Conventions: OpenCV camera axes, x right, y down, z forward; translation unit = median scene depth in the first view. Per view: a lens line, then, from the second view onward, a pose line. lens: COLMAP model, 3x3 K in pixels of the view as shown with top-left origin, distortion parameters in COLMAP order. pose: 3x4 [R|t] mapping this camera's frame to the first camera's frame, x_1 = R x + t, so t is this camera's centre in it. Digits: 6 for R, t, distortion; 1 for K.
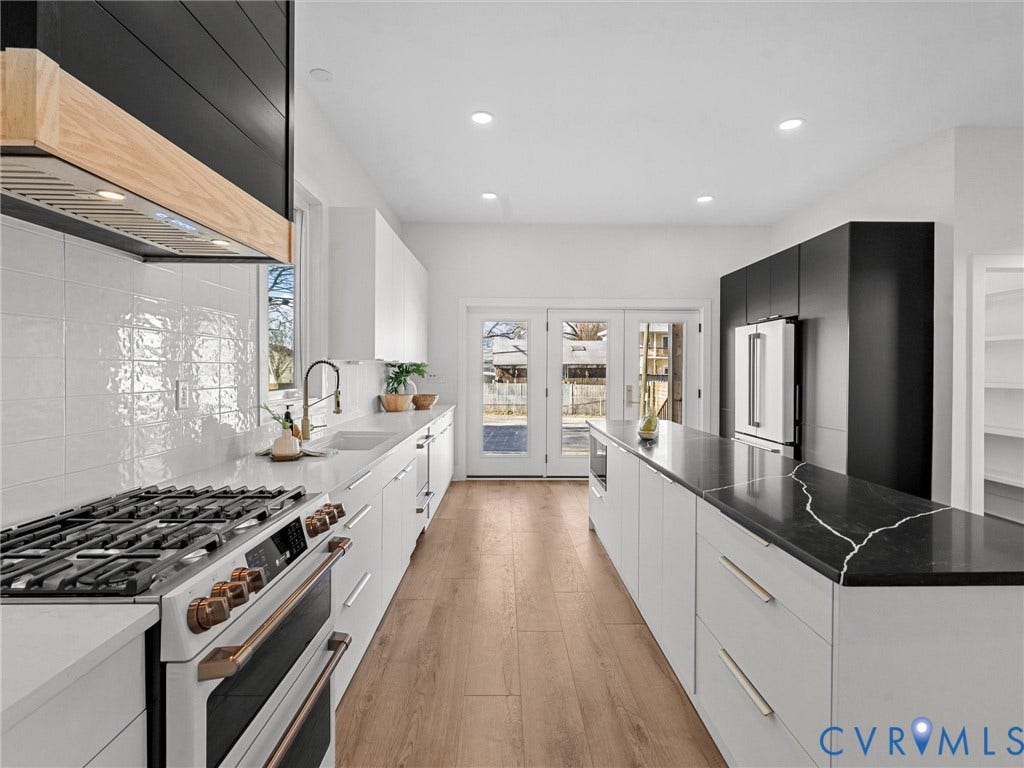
lens RADIAL K [[483.0, 0, 513.0], [0, 483.0, 375.3], [0, 0, 1]] dist [0.000600, -0.001354]
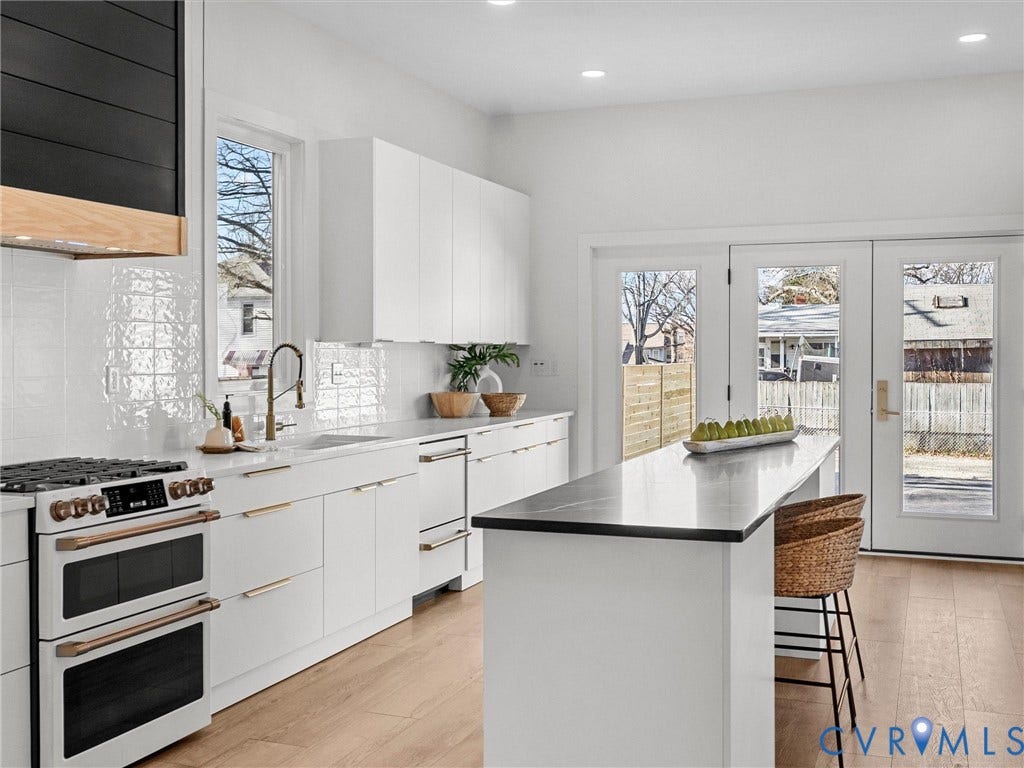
lens RADIAL K [[1053.2, 0, 527.1], [0, 1053.2, 364.1], [0, 0, 1]] dist [0.009182, 0.000000]
pose [[0.931871, -0.002587, -0.362781, 0.415572], [0.002039, 0.999996, -0.001895, 0.005455], [0.362784, 0.001026, 0.931873, -0.339573]]
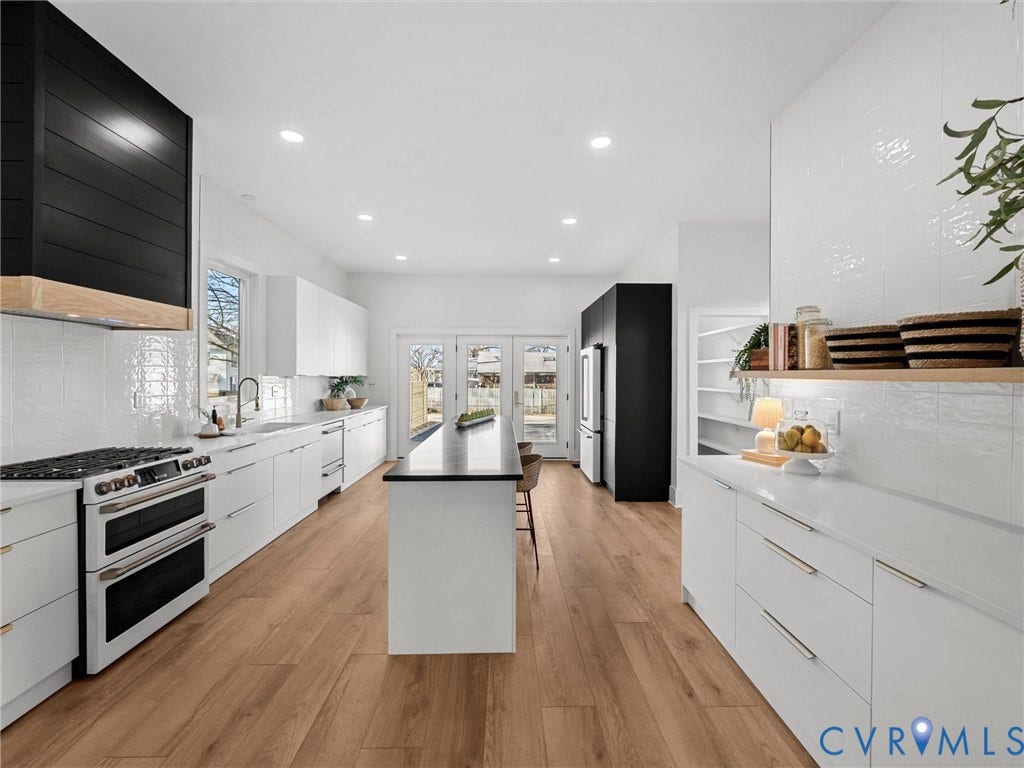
lens RADIAL K [[411.5, 0, 508.8], [0, 411.5, 378.9], [0, 0, 1]] dist [-0.000577, 0.000220]
pose [[0.999991, -0.001596, 0.003963, 0.299080], [0.001614, 0.999989, -0.004417, -0.012204], [-0.003956, 0.004423, 0.999982, -0.235592]]
